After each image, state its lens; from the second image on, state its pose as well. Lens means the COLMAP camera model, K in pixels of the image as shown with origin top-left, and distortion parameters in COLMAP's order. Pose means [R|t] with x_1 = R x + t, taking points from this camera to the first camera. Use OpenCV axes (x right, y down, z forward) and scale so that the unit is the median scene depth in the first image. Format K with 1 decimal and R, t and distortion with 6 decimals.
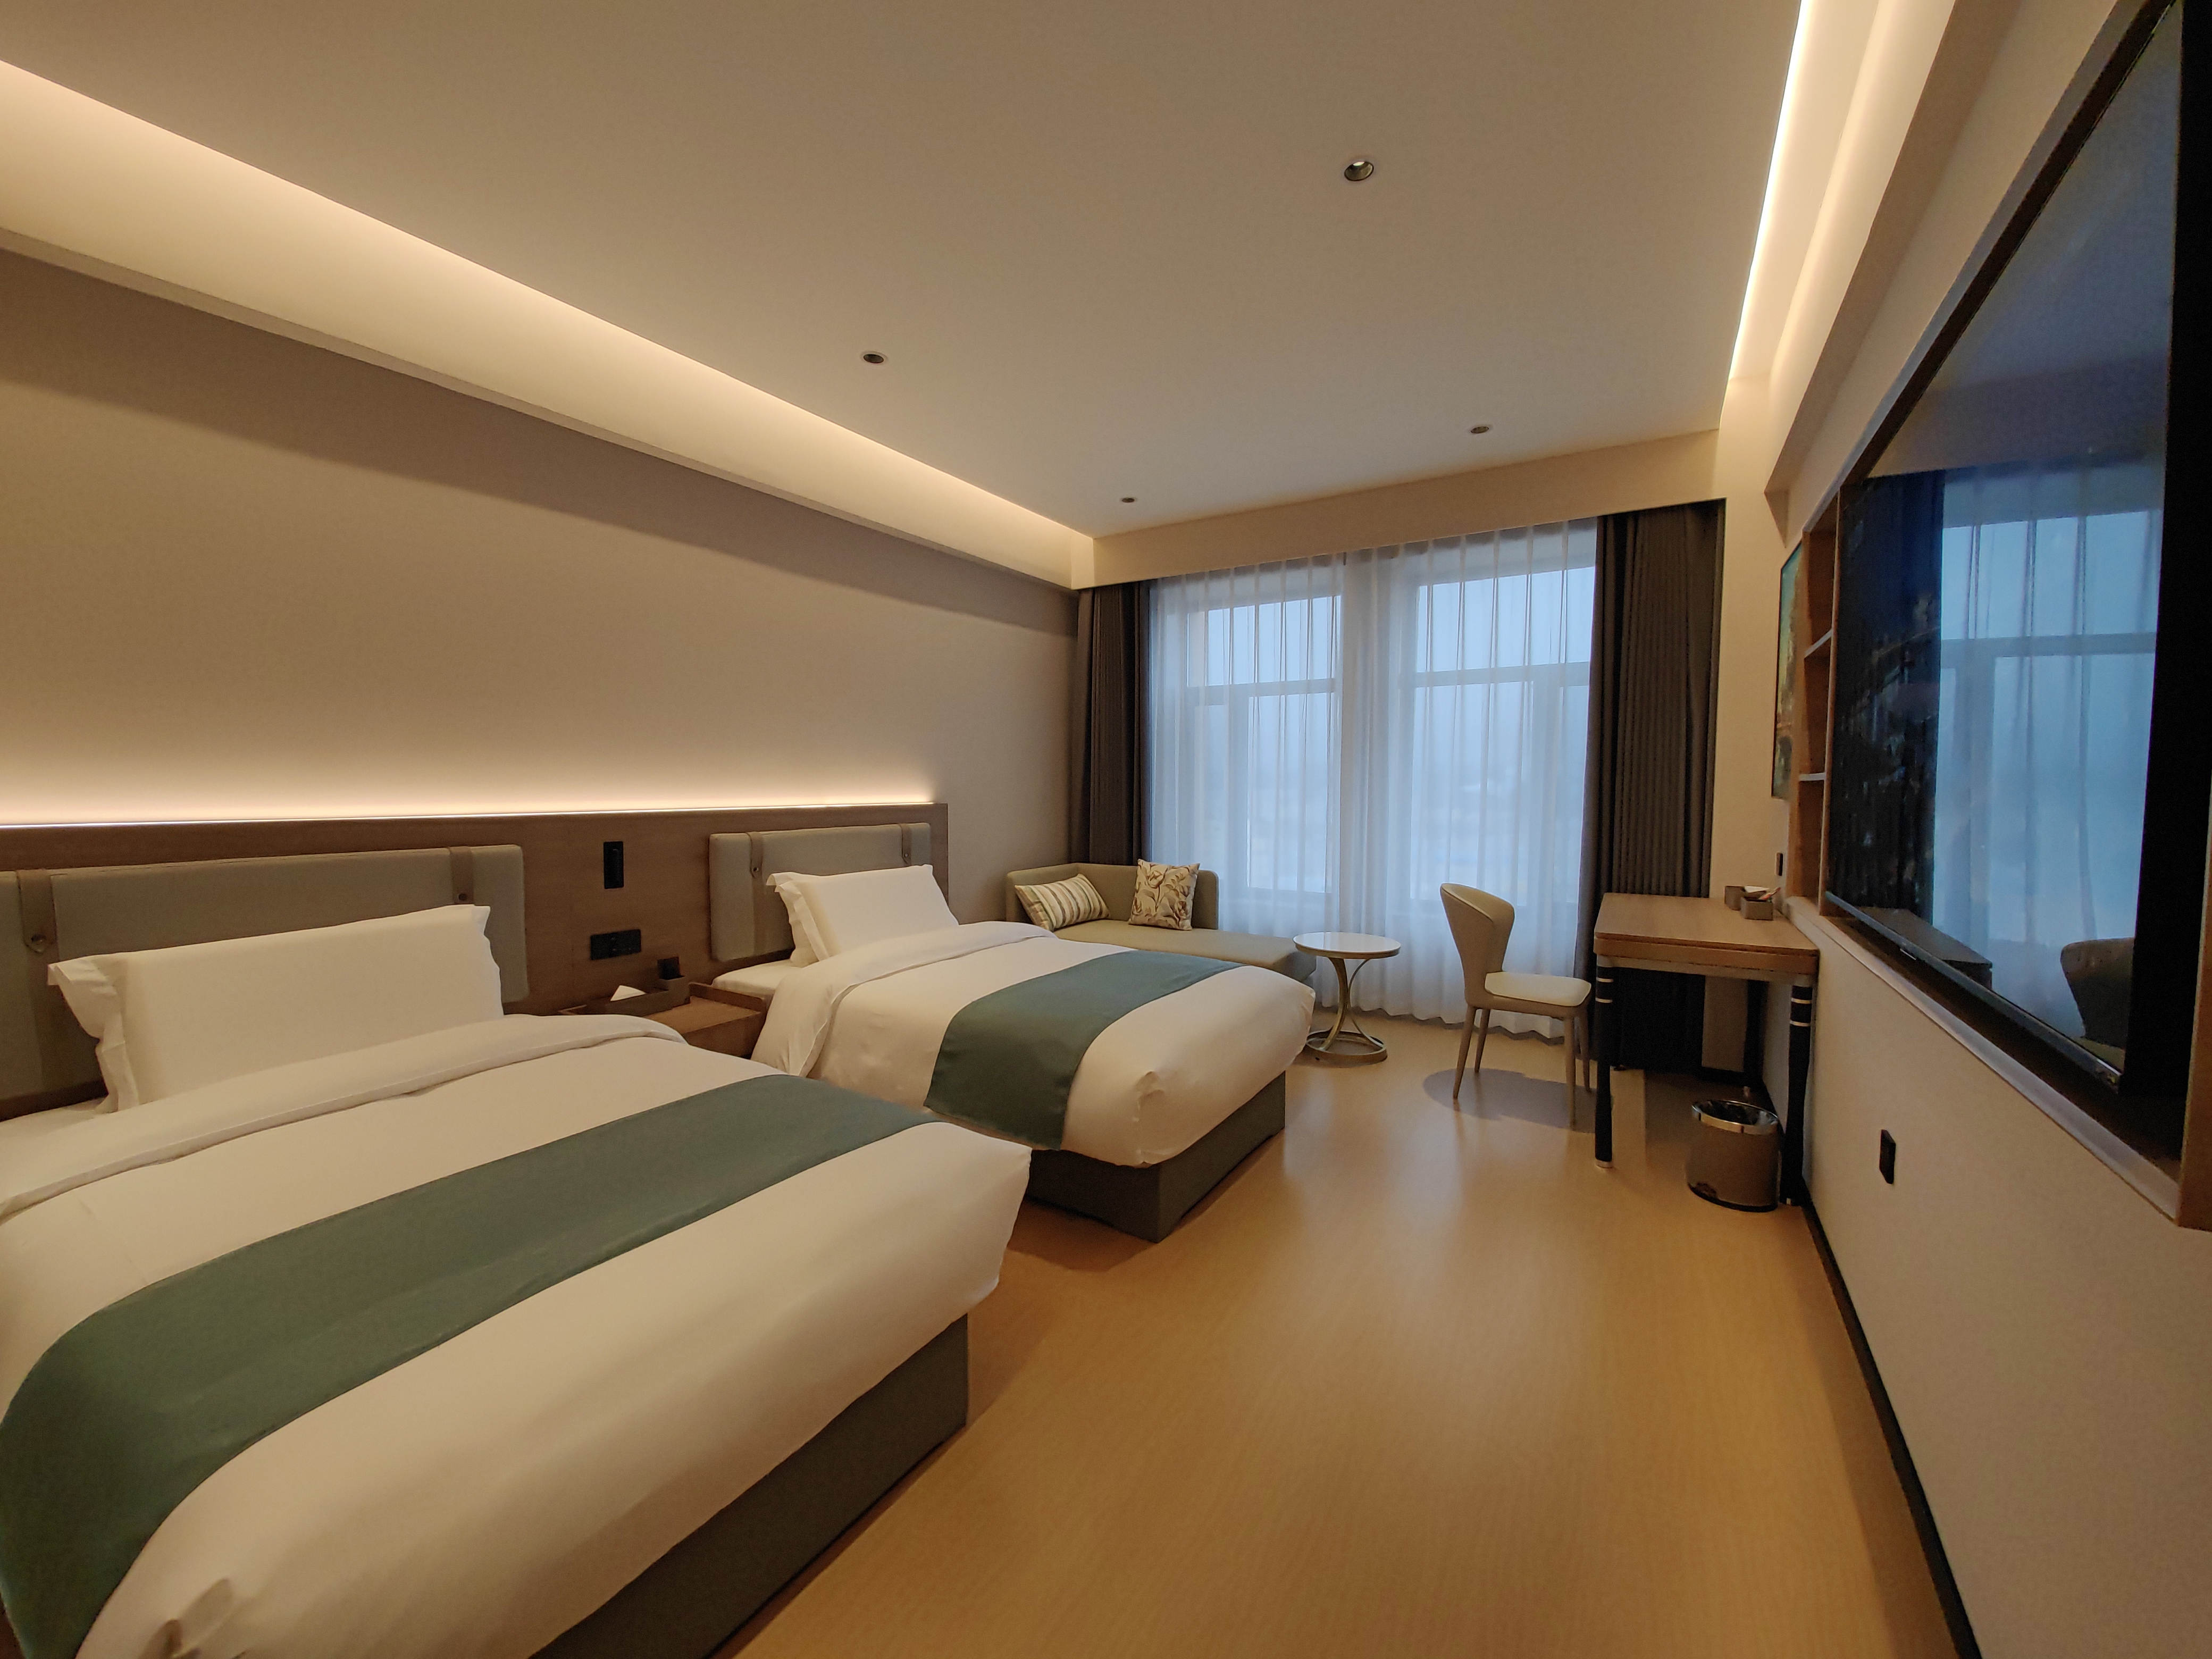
lens RADIAL K [[858.2, 0, 1101.5], [0, 858.2, 827.0], [0, 0, 1]] dist [-0.002201, -0.007112]
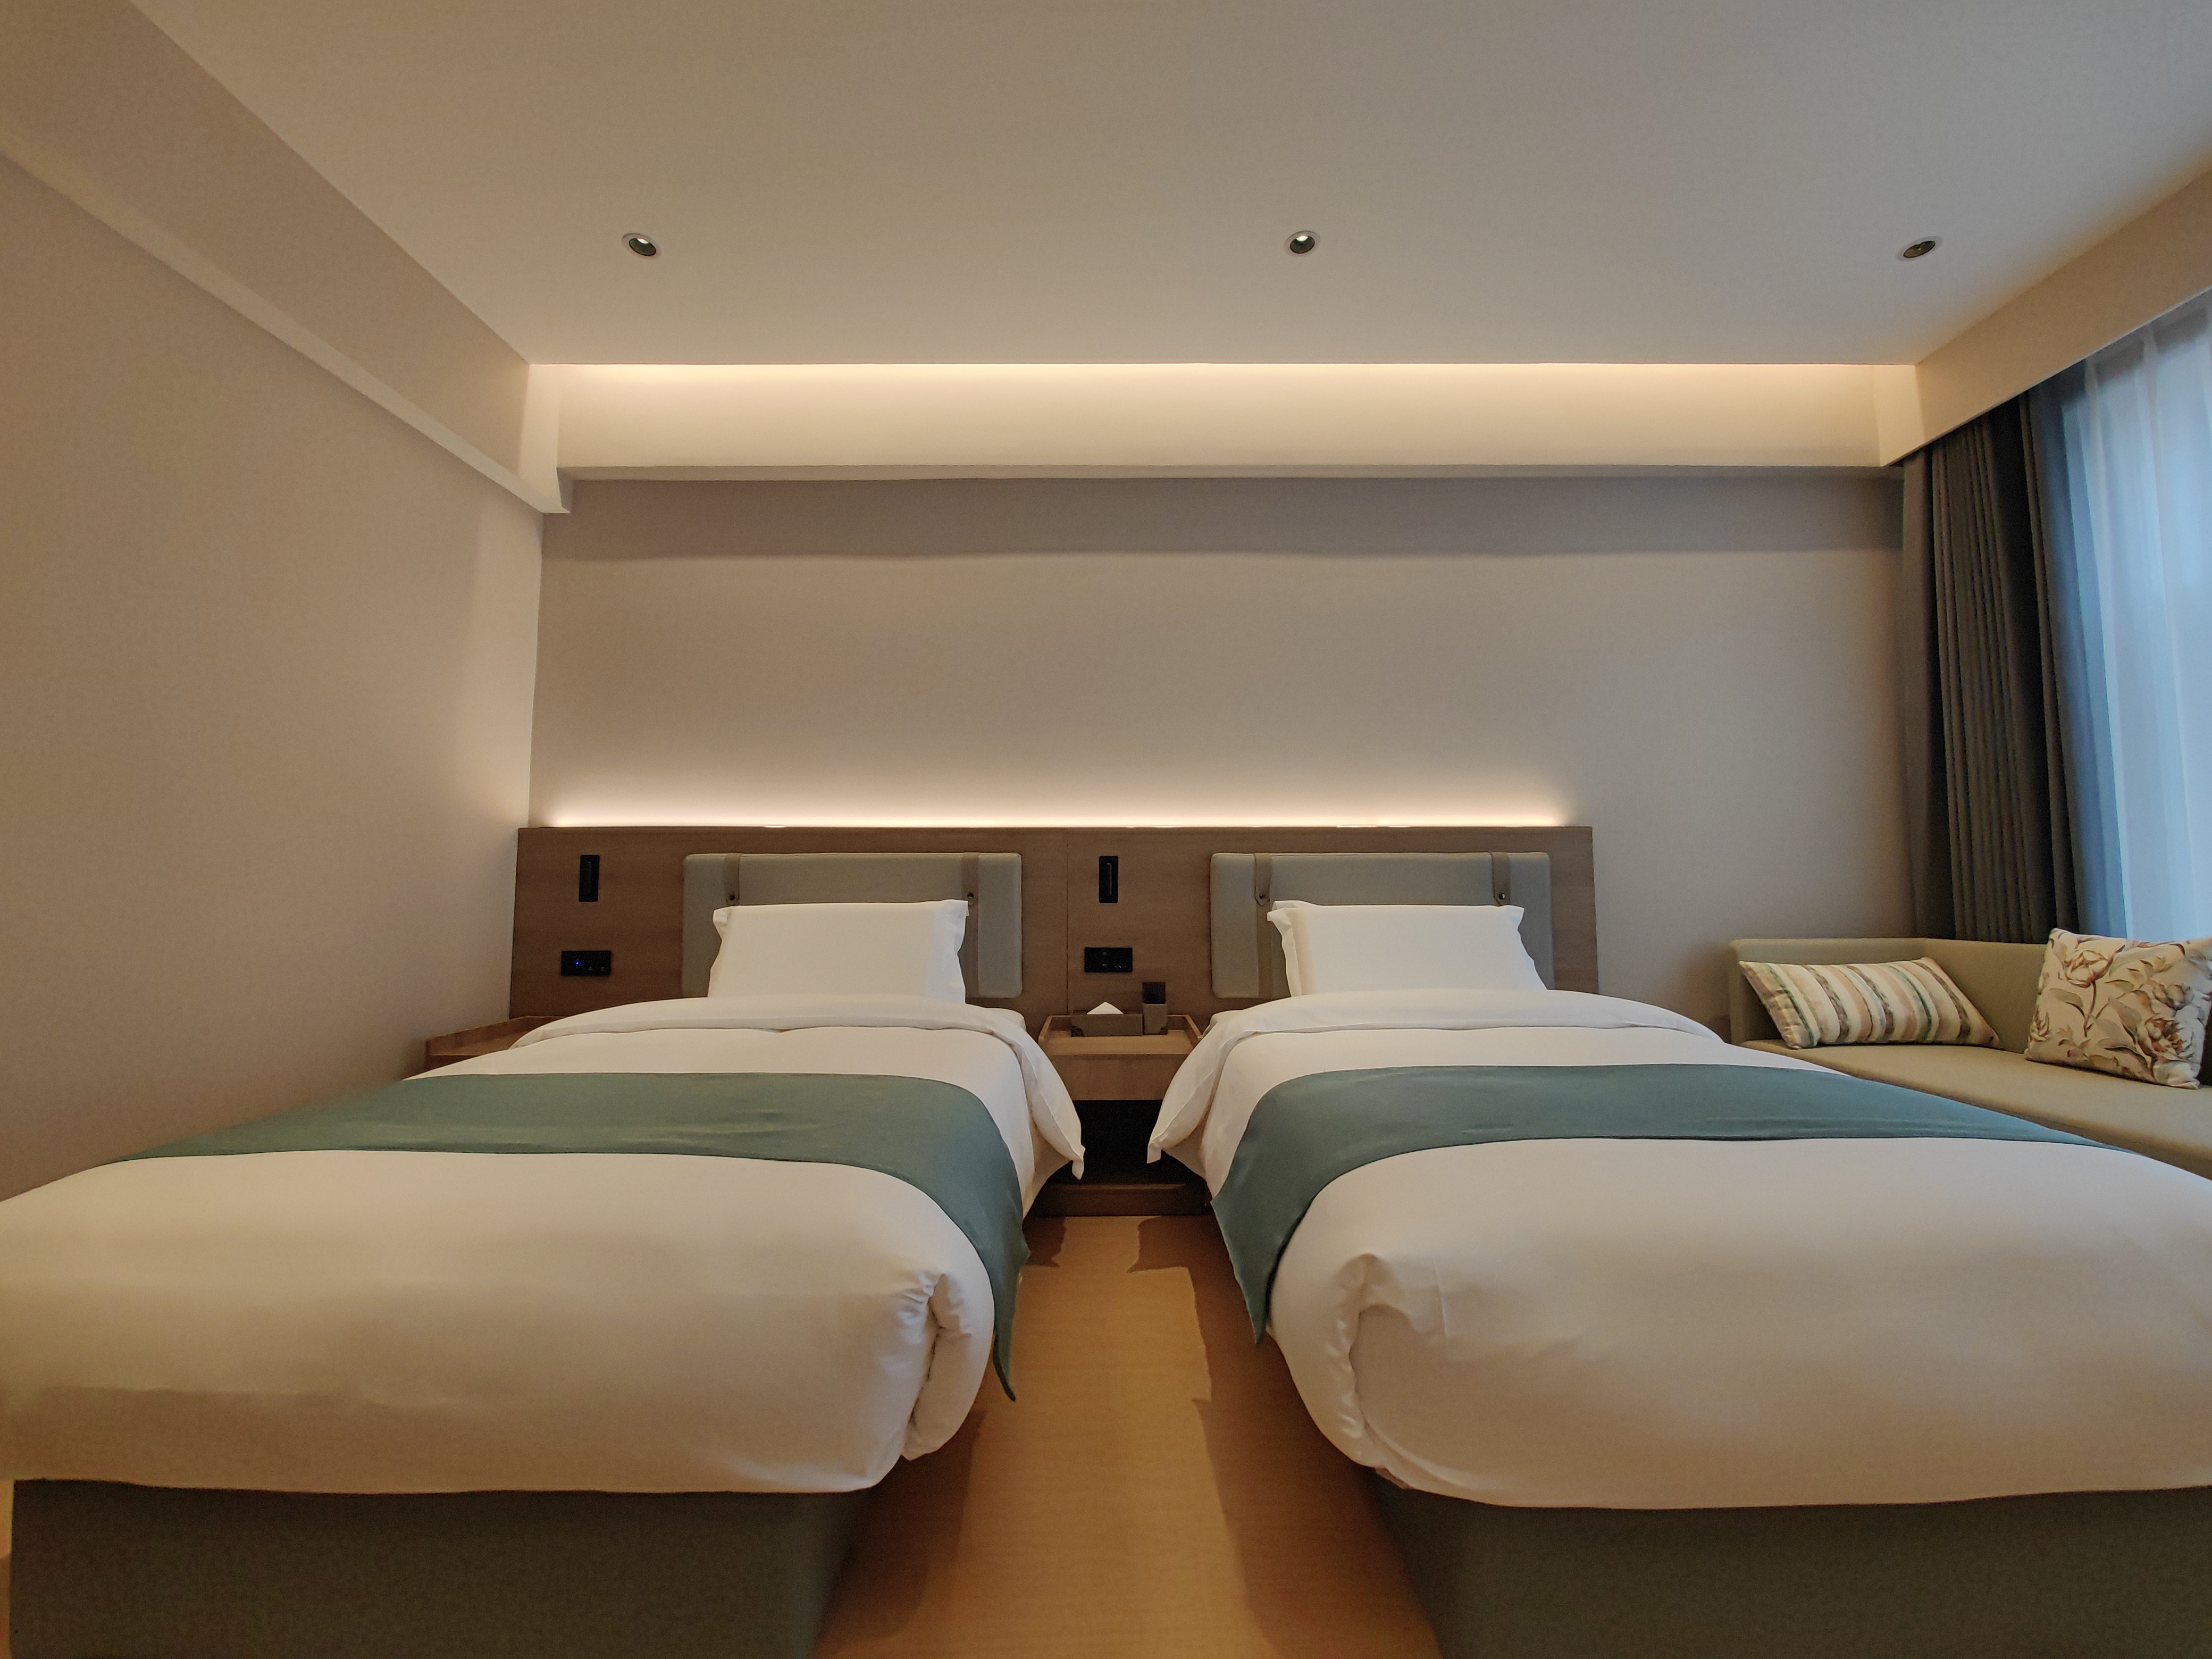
lens RADIAL K [[858.2, 0, 1101.5], [0, 858.2, 827.0], [0, 0, 1]] dist [-0.002201, -0.007112]
pose [[0.524121, -0.063540, -0.849270, 0.193435], [-0.041856, 0.994086, -0.100206, 0.057727], [0.850615, 0.088067, 0.518361, 0.320679]]
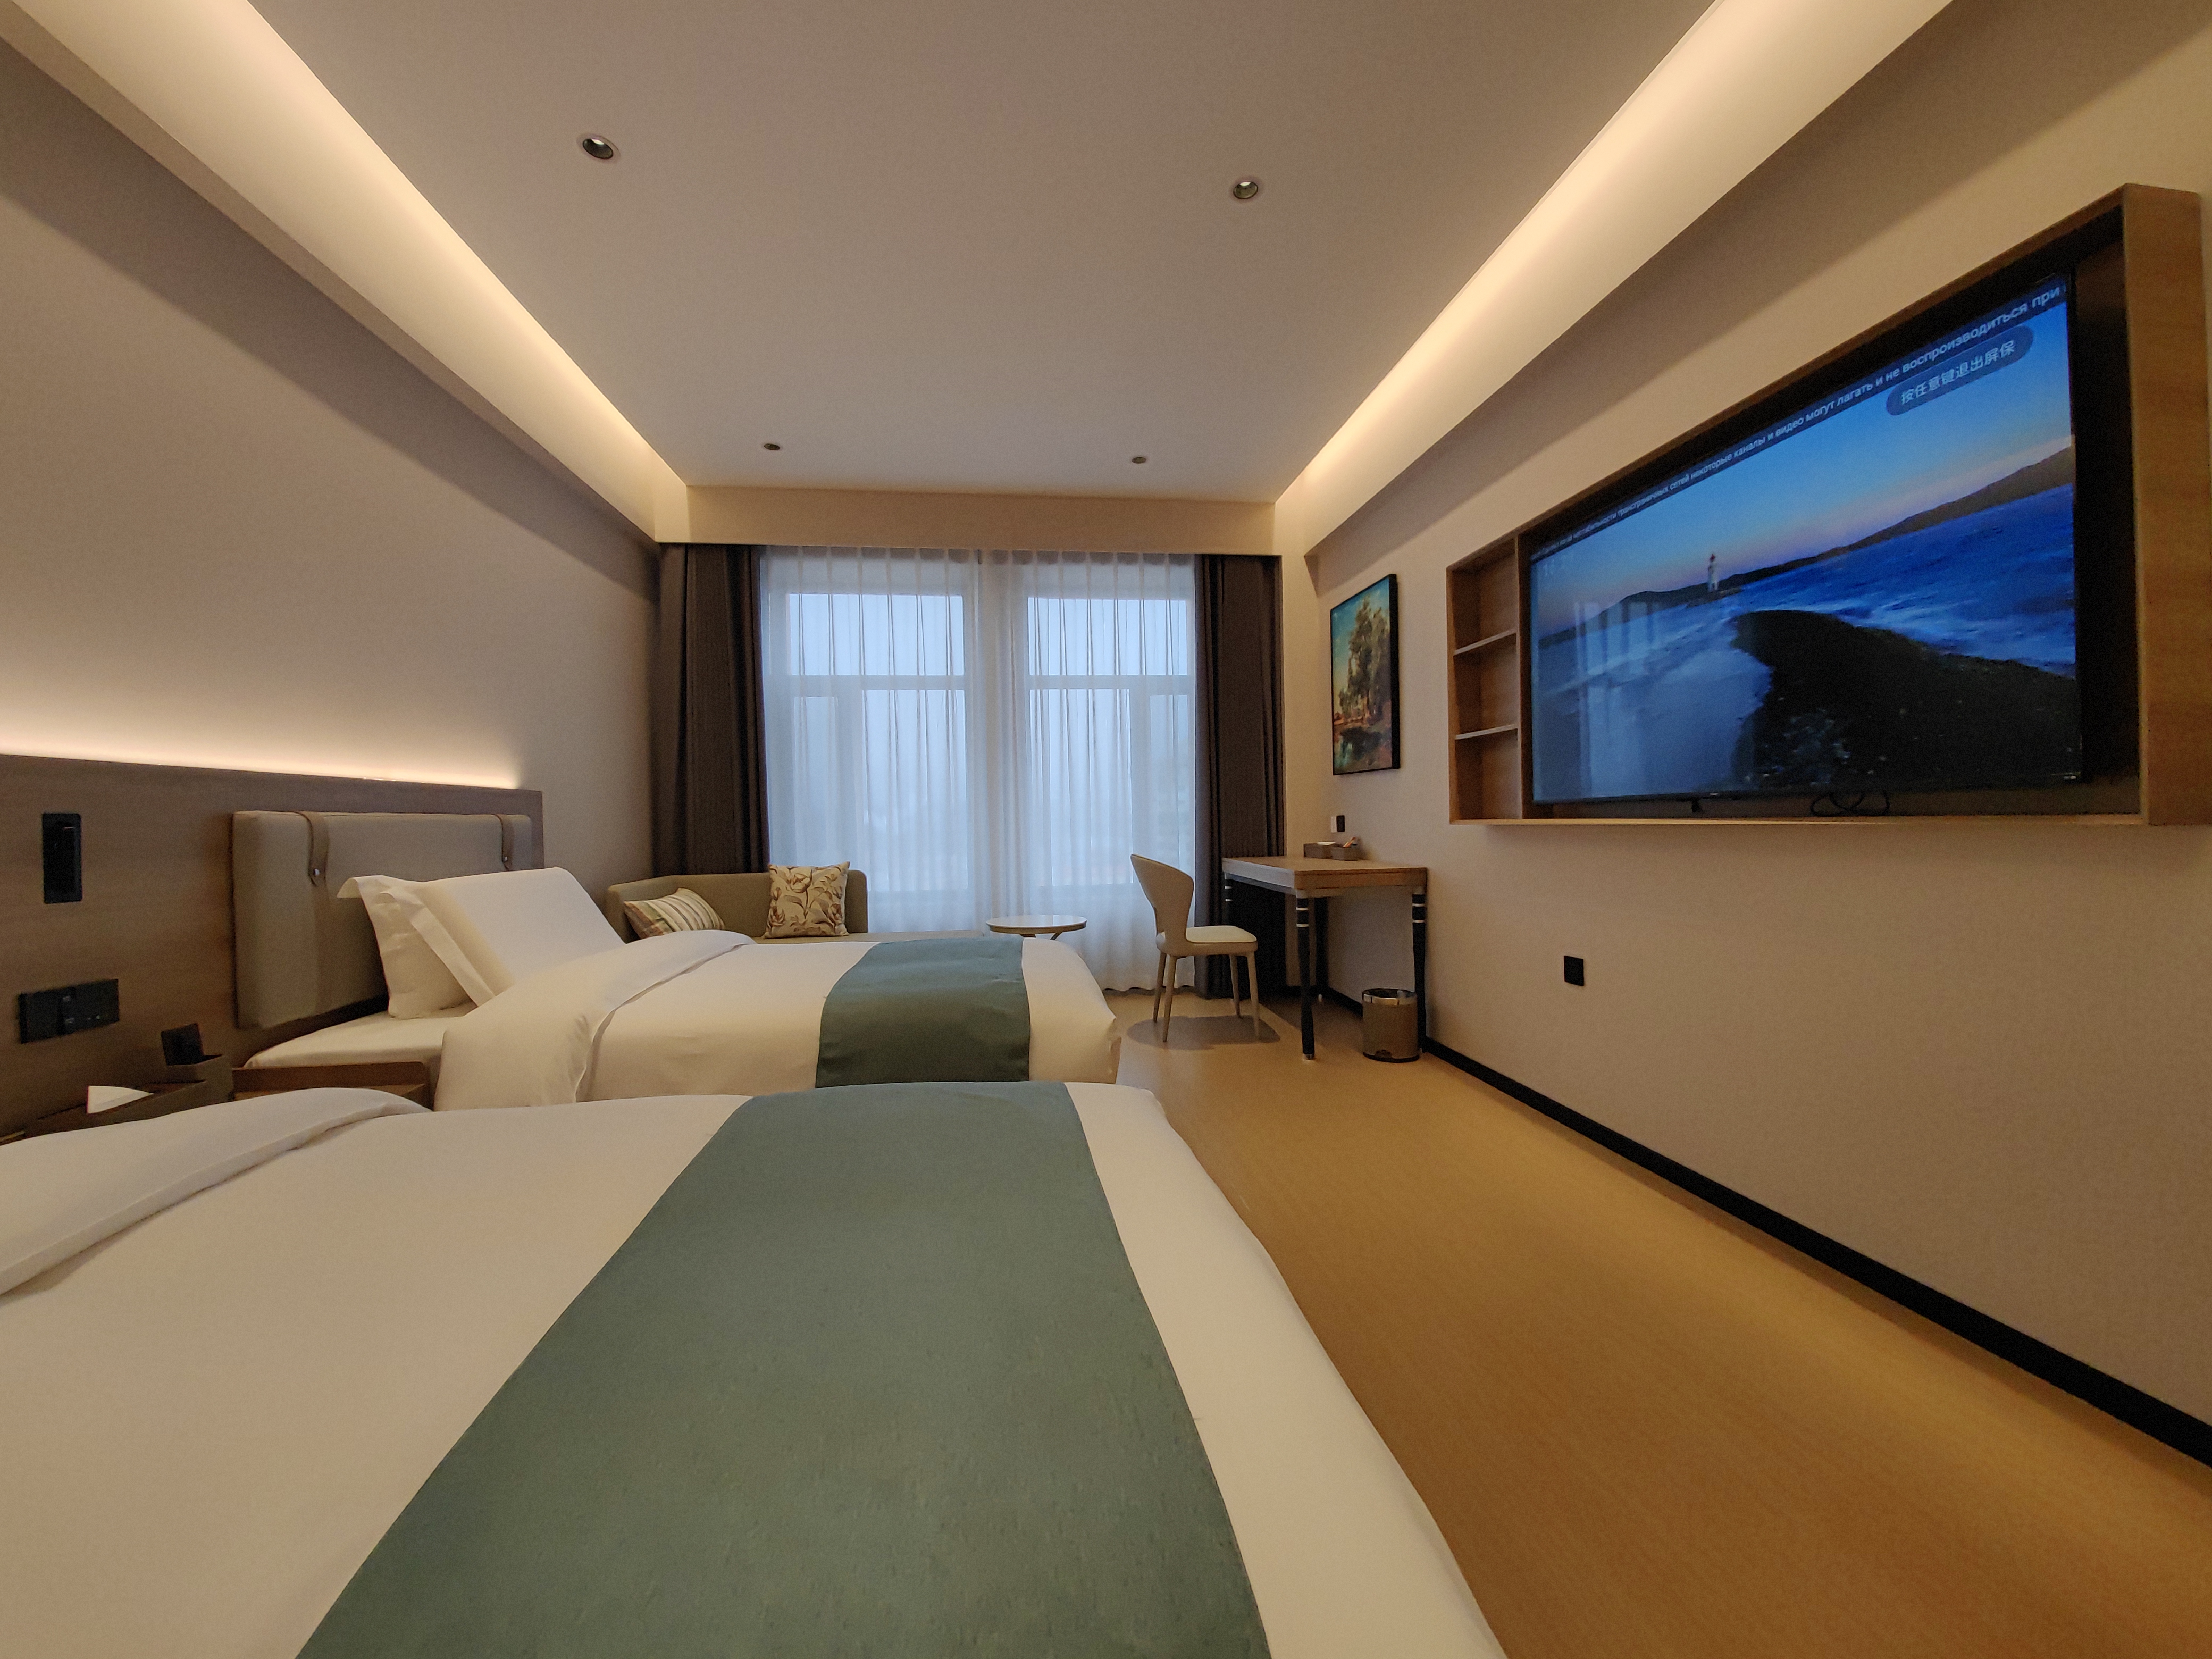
lens RADIAL K [[869.0, 0, 1108.4], [0, 869.0, 826.3], [0, 0, 1]] dist [-0.000647, -0.000367]
pose [[0.766227, -0.022102, 0.642189, -0.287302], [0.054725, 0.998022, -0.030946, 0.052327], [-0.640235, 0.058856, 0.765921, 0.126644]]
